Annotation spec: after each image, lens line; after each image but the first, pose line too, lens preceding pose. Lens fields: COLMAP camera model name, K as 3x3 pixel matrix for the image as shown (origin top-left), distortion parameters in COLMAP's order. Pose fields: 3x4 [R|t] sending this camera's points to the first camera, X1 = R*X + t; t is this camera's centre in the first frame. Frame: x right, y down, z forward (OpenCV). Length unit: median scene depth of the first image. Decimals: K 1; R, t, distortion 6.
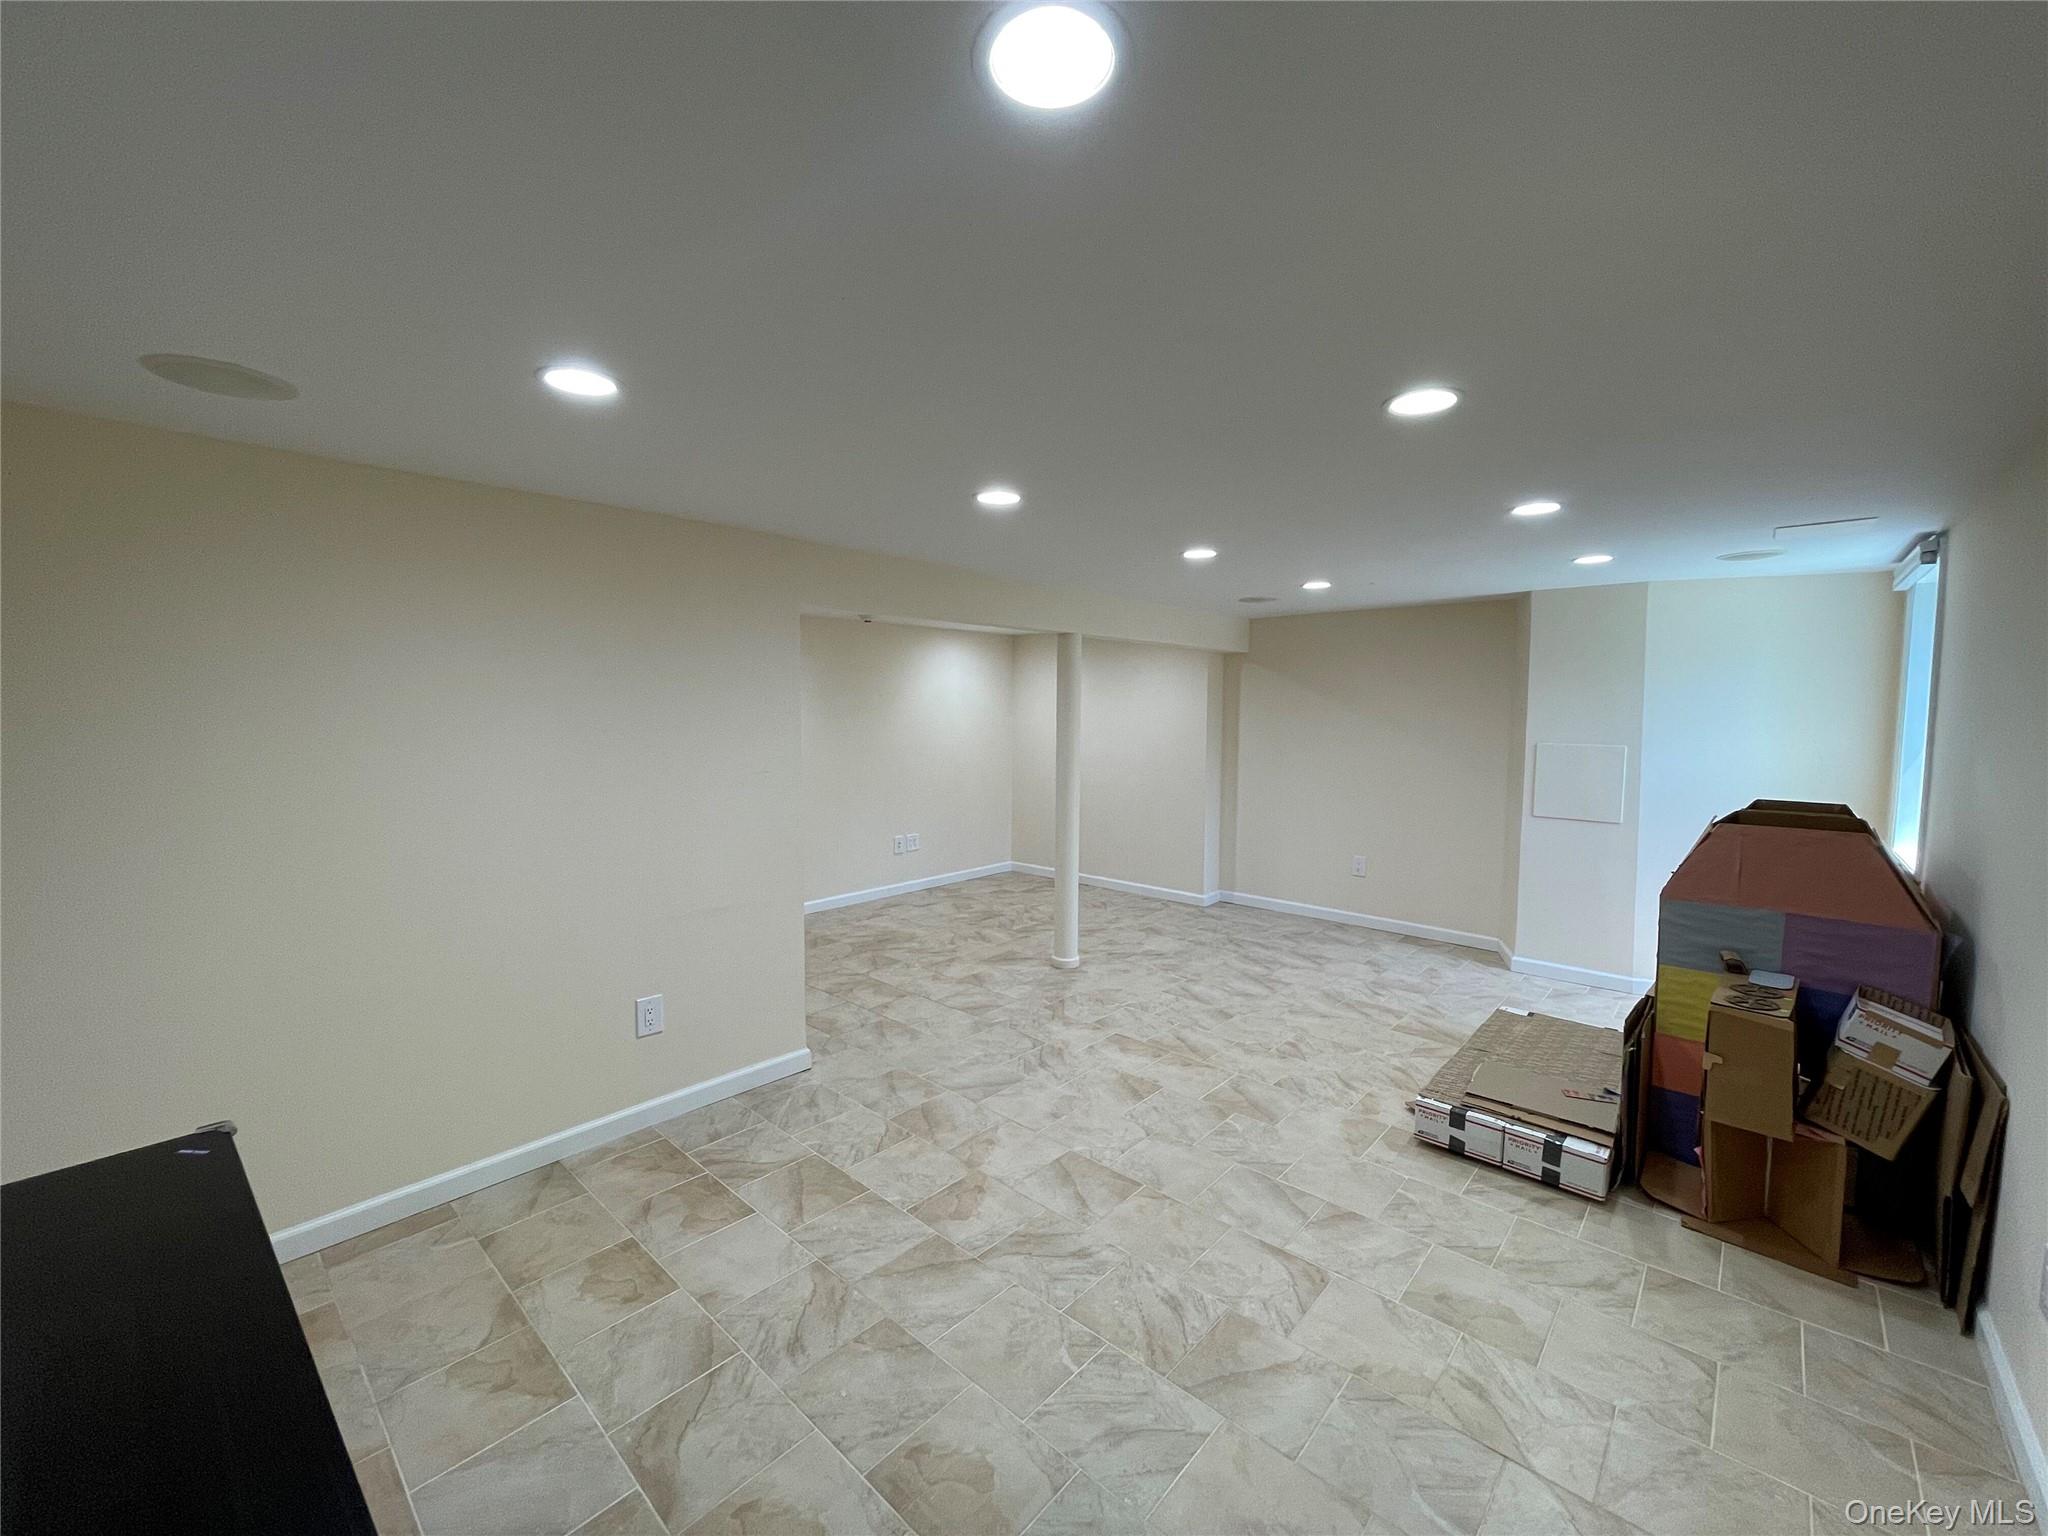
lens RADIAL K [[808.2, 0, 1024.0], [0, 808.2, 768.0], [0, 0, 1]] dist [0.000592, 0.000128]
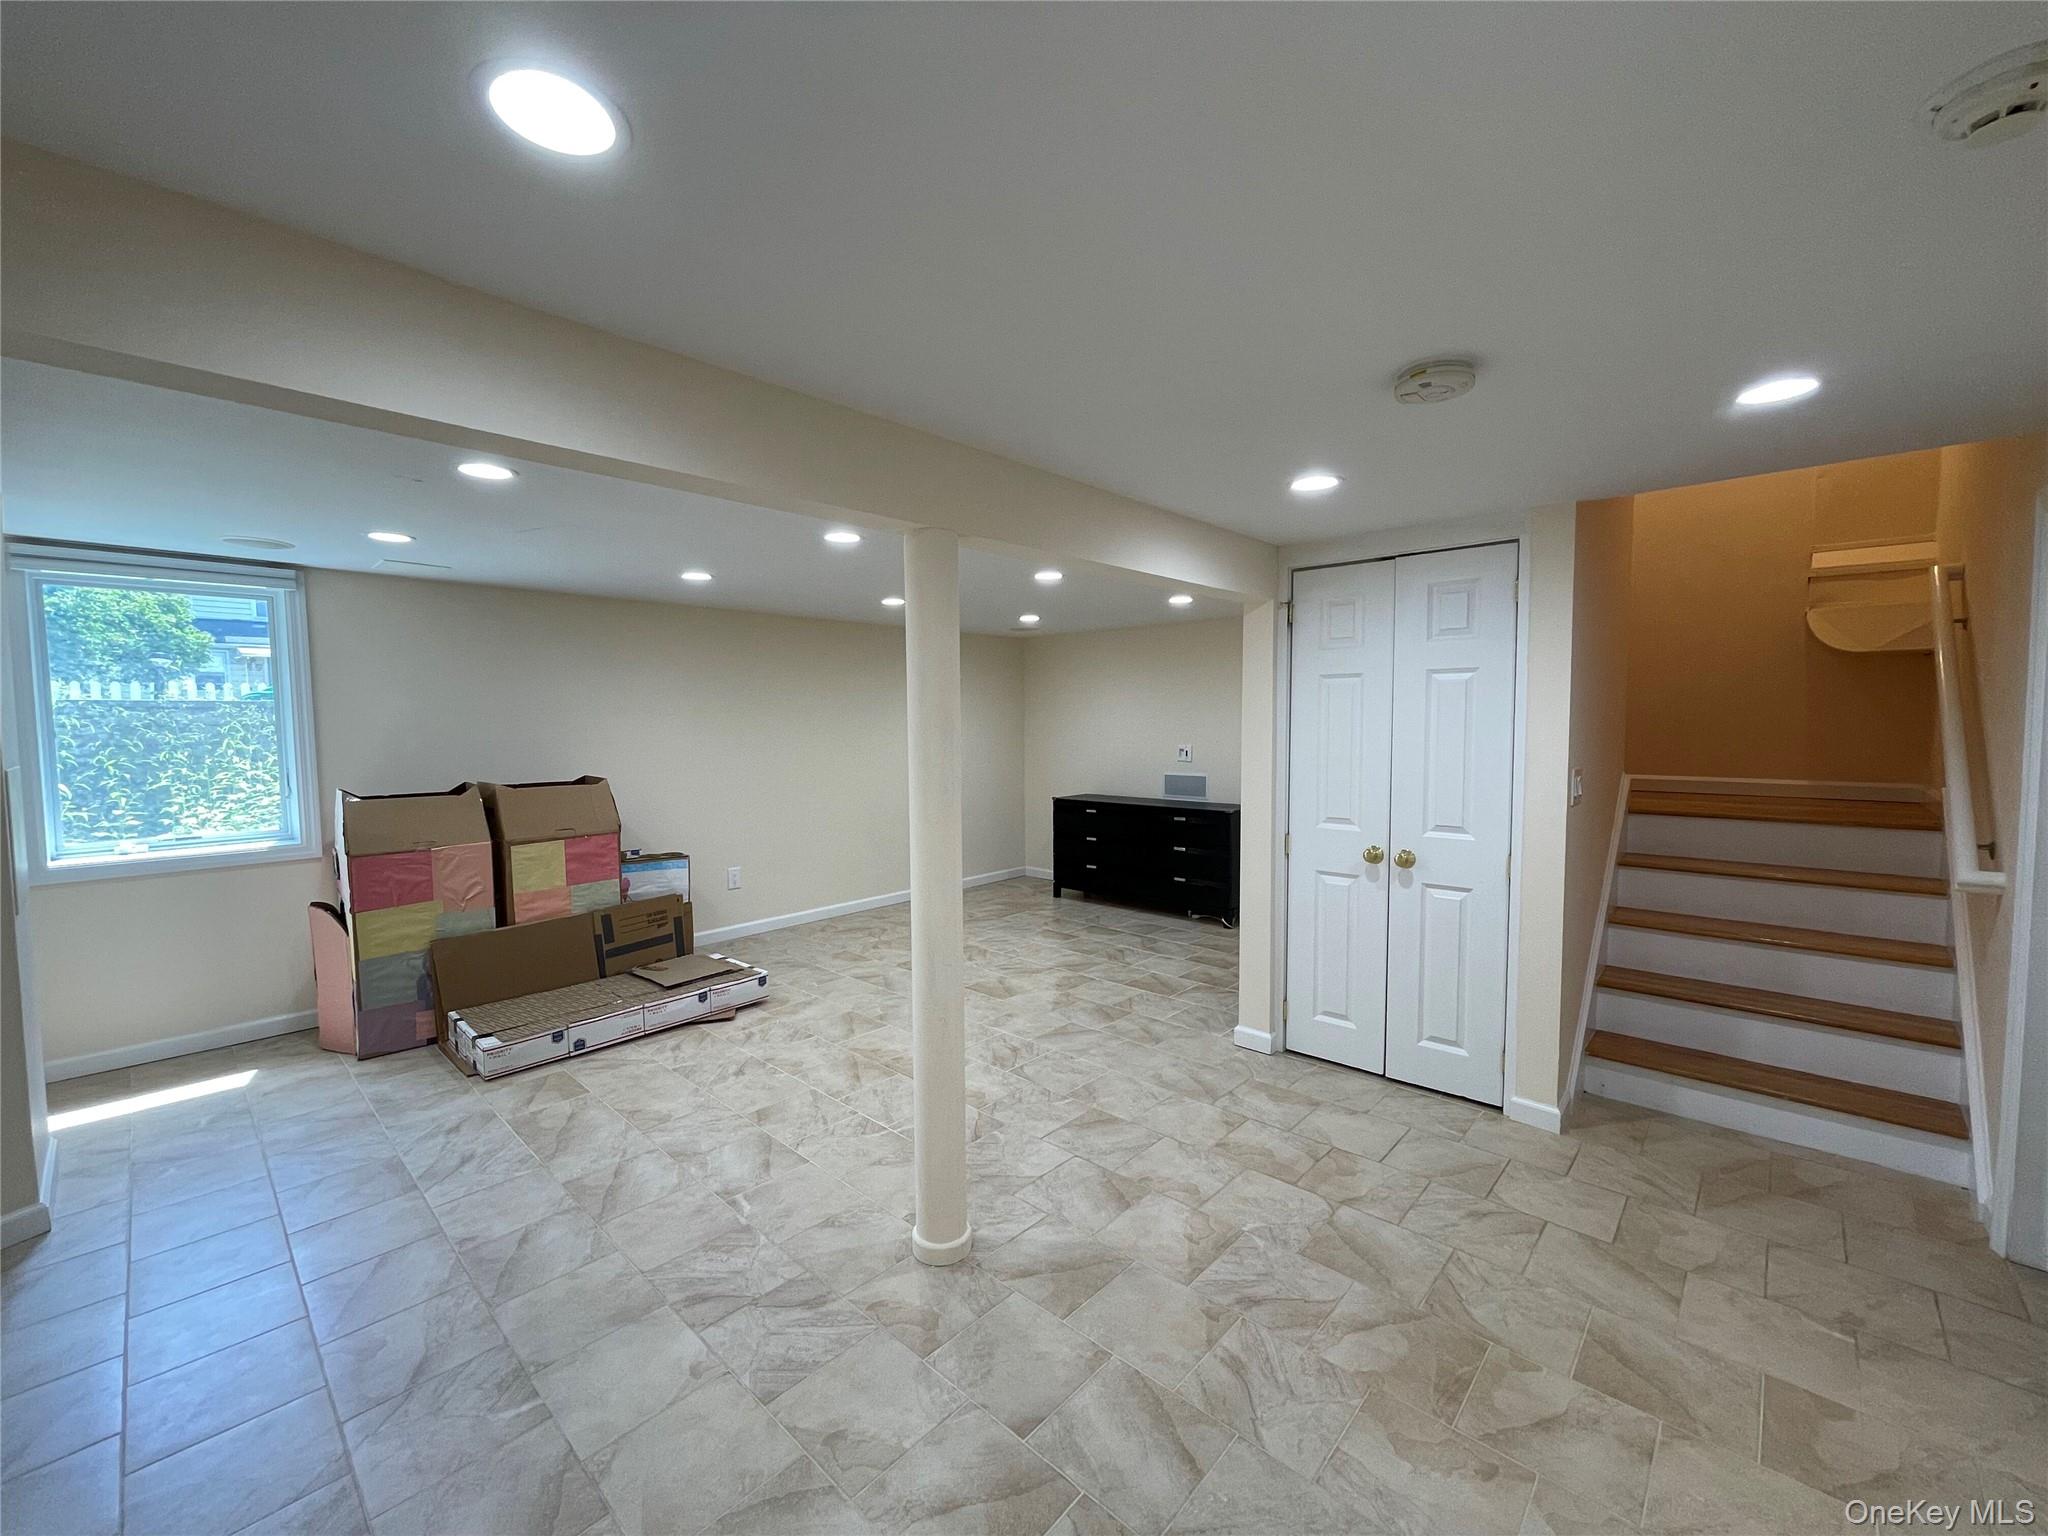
lens RADIAL K [[829.4, 0, 1018.5], [0, 829.4, 764.9], [0, 0, 1]] dist [0.001369, 0.000947]
pose [[-0.999811, 0.000957, 0.019402, -0.002355], [0.003500, 0.991311, 0.131489, -0.126675], [-0.019107, 0.131532, -0.991128, 1.908301]]
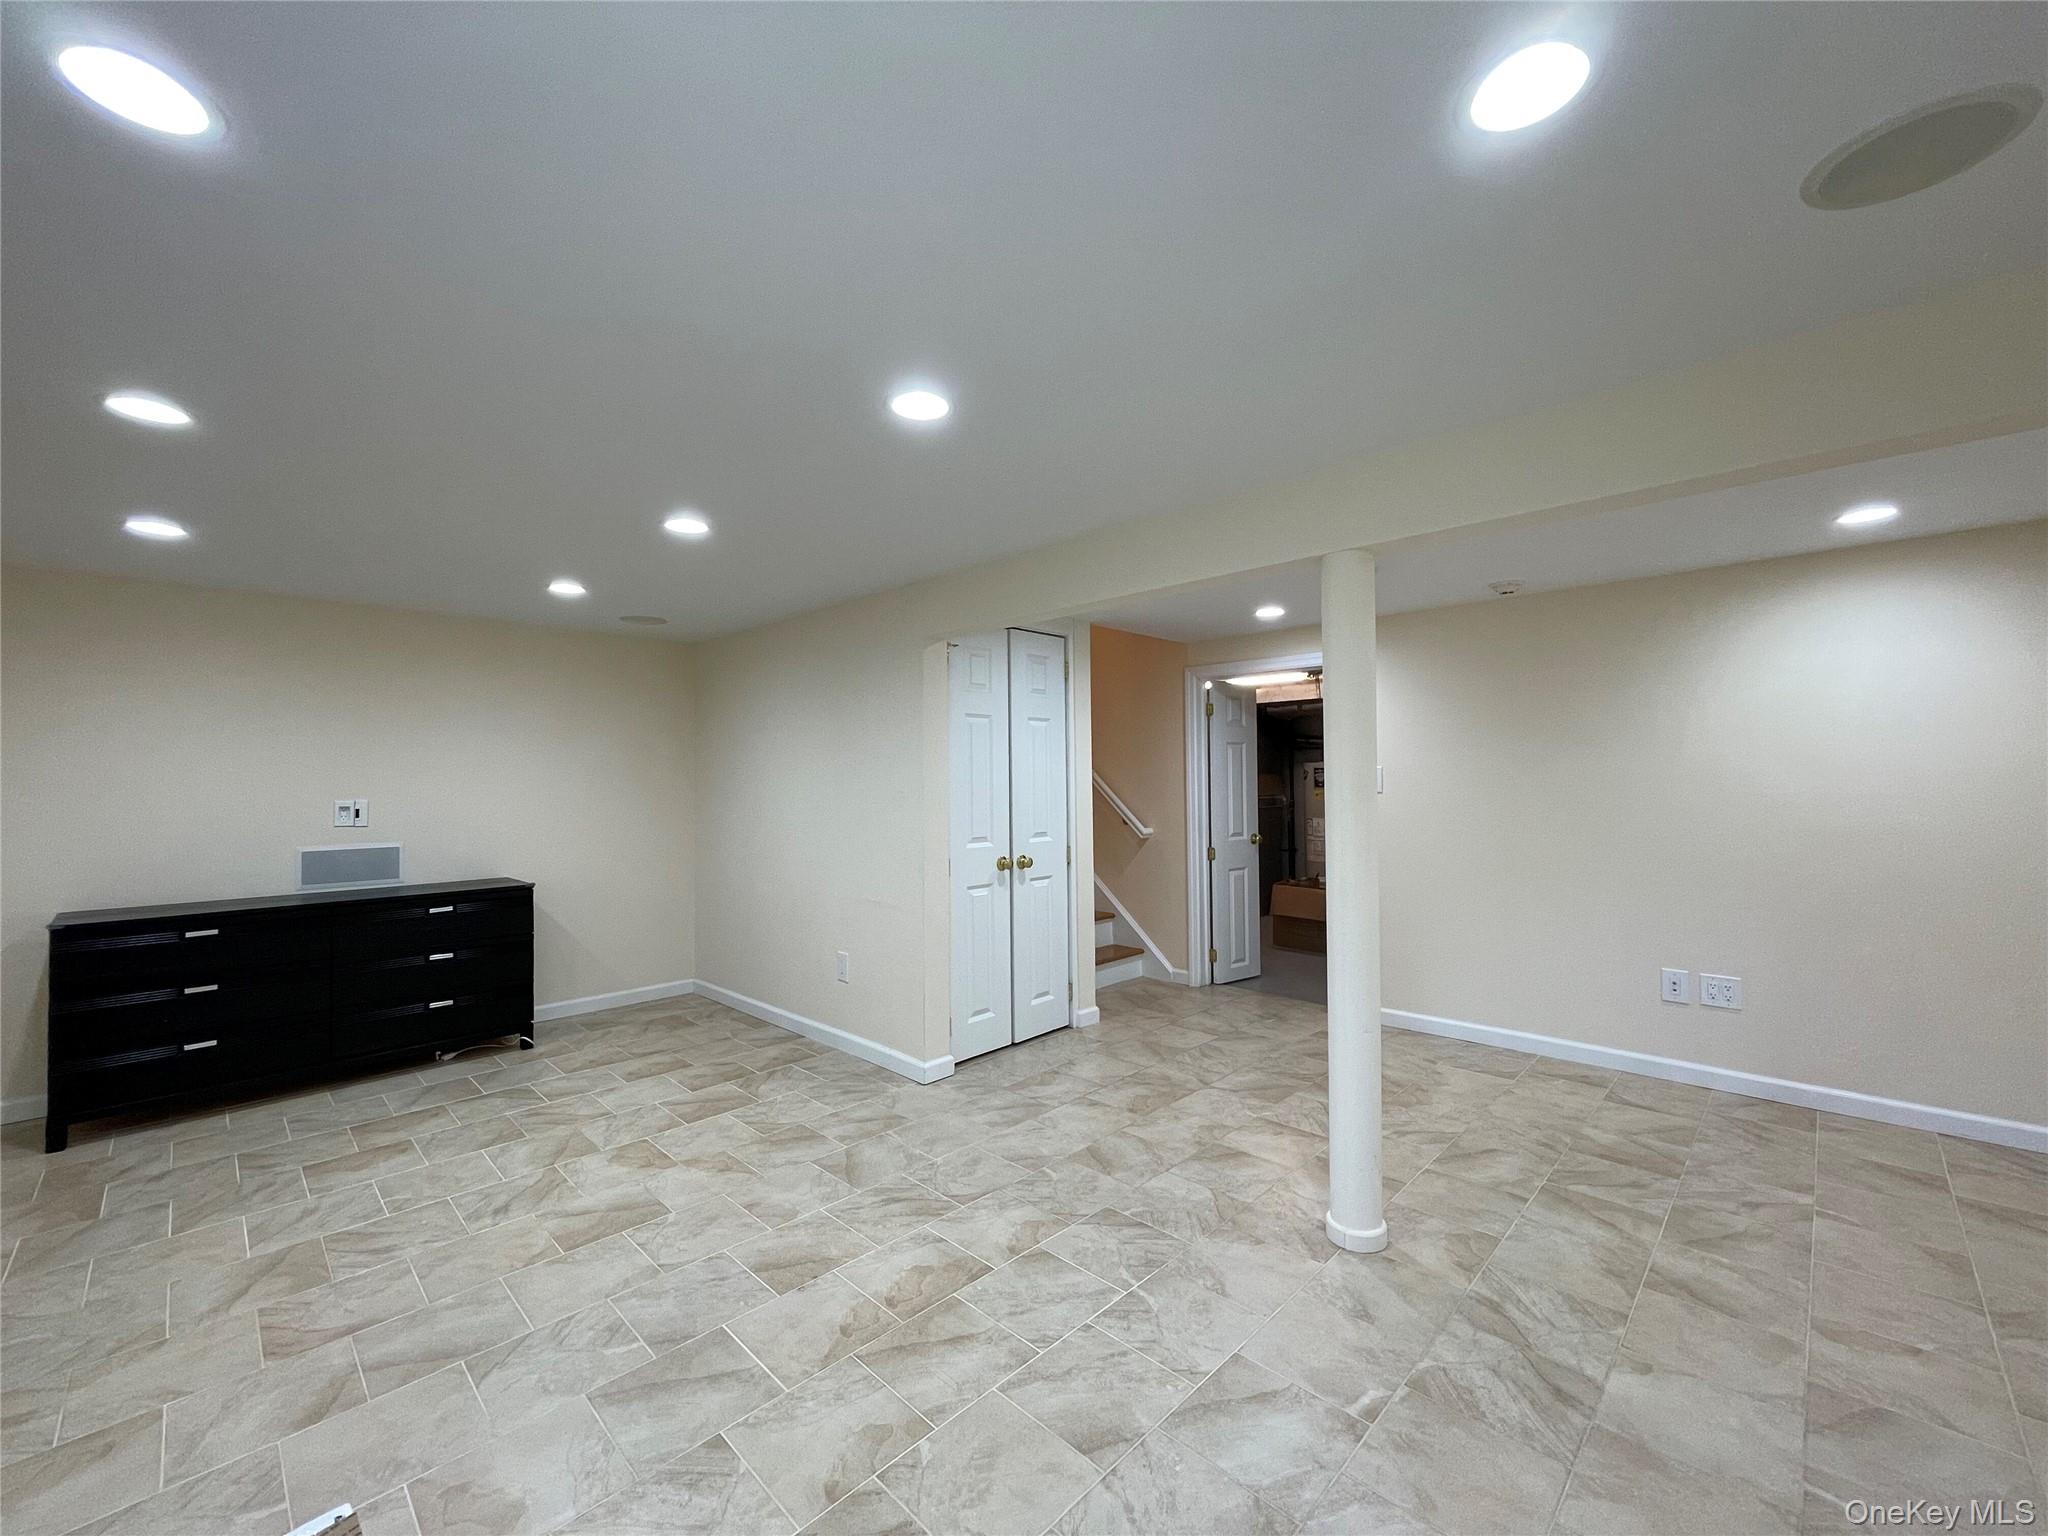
lens RADIAL K [[829.4, 0, 1018.5], [0, 829.4, 764.9], [0, 0, 1]] dist [0.001369, 0.000947]
pose [[-0.041384, -0.028621, -0.998733, 0.739732], [-0.066544, 0.997449, -0.025827, -0.011649], [0.996925, 0.065391, -0.043184, 1.067553]]
